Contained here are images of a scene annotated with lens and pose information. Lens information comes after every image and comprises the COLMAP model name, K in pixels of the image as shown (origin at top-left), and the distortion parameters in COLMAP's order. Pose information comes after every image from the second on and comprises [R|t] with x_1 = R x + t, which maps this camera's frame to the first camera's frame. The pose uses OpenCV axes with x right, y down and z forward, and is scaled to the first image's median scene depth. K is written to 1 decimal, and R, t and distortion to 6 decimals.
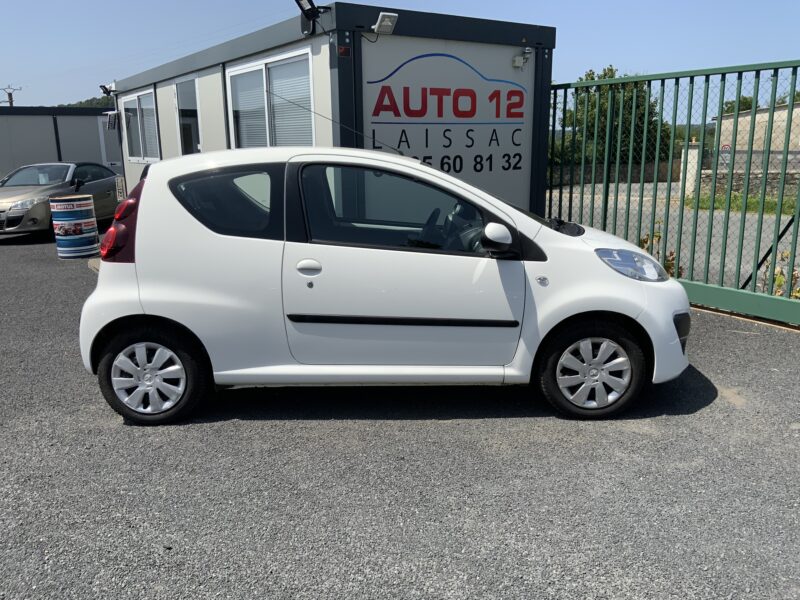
lens RADIAL K [[662.3, 0, 405.9], [0, 662.3, 295.8], [0, 0, 1]] dist [0.035511, -0.053490]
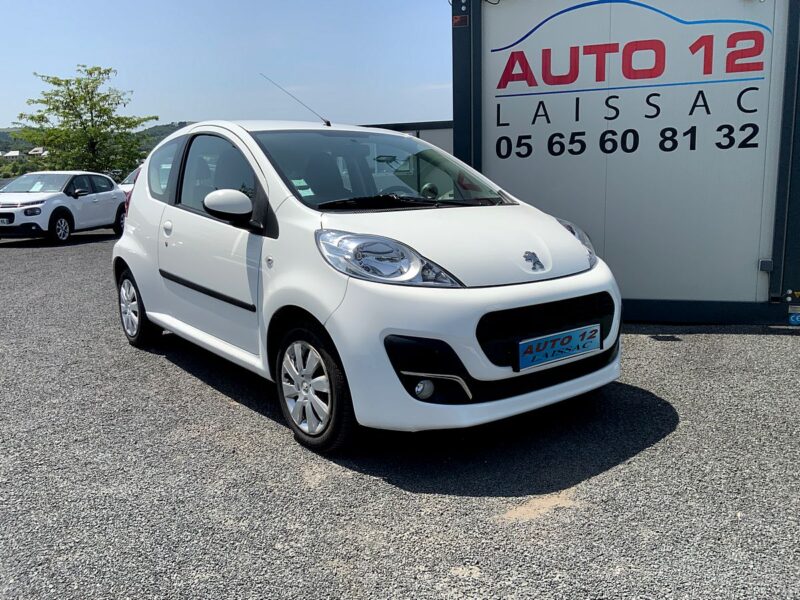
lens RADIAL K [[672.8, 0, 400.0], [0, 672.8, 300.0], [0, 0, 1]] dist [-0.003445, -0.059428]
pose [[0.609839, 0.139526, -0.780147, 0.556299], [-0.147295, 0.987184, 0.061413, -0.029041], [0.778717, 0.077459, 0.622575, 0.344326]]
